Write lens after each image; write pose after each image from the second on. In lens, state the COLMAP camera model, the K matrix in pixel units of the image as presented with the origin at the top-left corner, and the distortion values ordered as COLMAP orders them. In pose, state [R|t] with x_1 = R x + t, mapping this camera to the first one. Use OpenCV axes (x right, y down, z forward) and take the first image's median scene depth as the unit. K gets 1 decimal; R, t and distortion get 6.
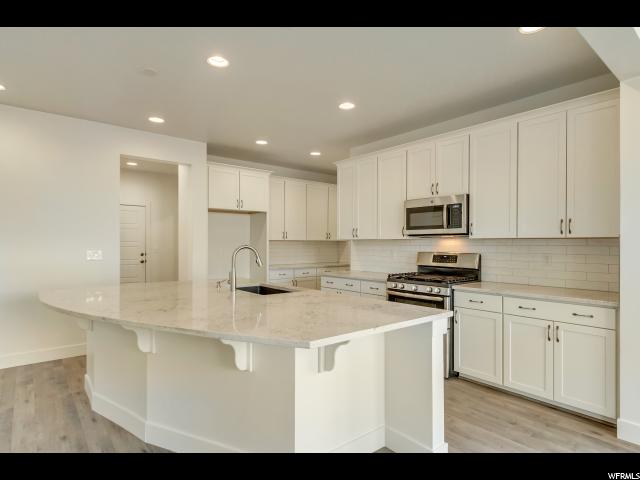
lens RADIAL K [[359.7, 0, 316.5], [0, 359.7, 243.0], [0, 0, 1]] dist [0.037379, -0.000133]
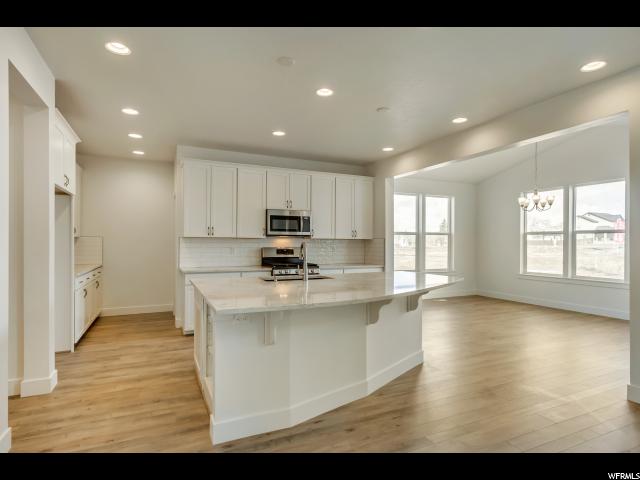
lens RADIAL K [[345.1, 0, 319.3], [0, 345.1, 242.3], [0, 0, 1]] dist [-0.000195, -0.000320]
pose [[0.251994, 0.011131, 0.967665, -0.990407], [-0.001086, 0.999936, -0.011220, 0.020034], [-0.967728, 0.001776, 0.251990, 0.521293]]
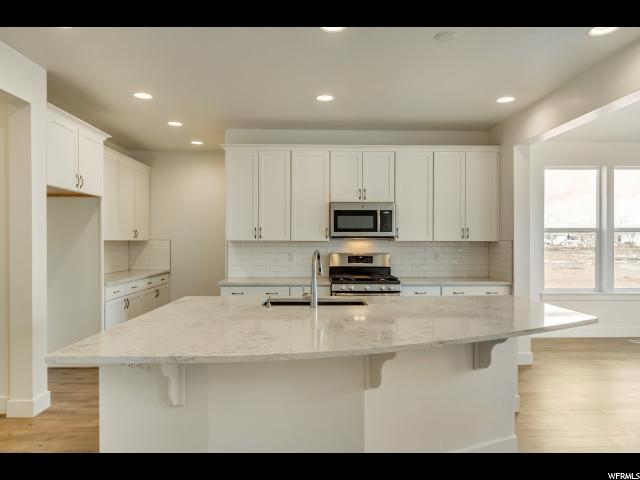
lens RADIAL K [[425.3, 0, 322.9], [0, 425.3, 240.7], [0, 0, 1]] dist [0.000583, -0.000312]
pose [[0.615838, 0.010253, 0.787806, -0.727041], [-0.000798, 0.999923, -0.012390, 0.003187], [-0.787872, 0.007002, 0.615799, 0.314997]]
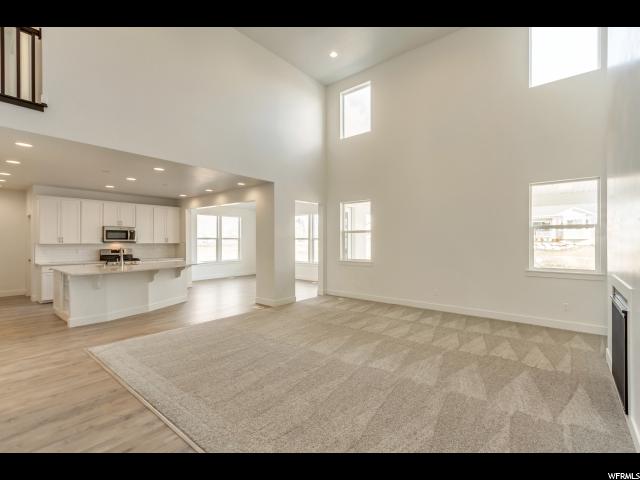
lens RADIAL K [[294.5, 0, 320.0], [0, 294.5, 240.0], [0, 0, 1]] dist [0.003516, 0.000077]
pose [[-0.191438, 0.007510, 0.981476, -1.896069], [0.003685, 0.999969, -0.006932, -0.016590], [-0.981498, 0.002290, -0.191460, 0.042322]]
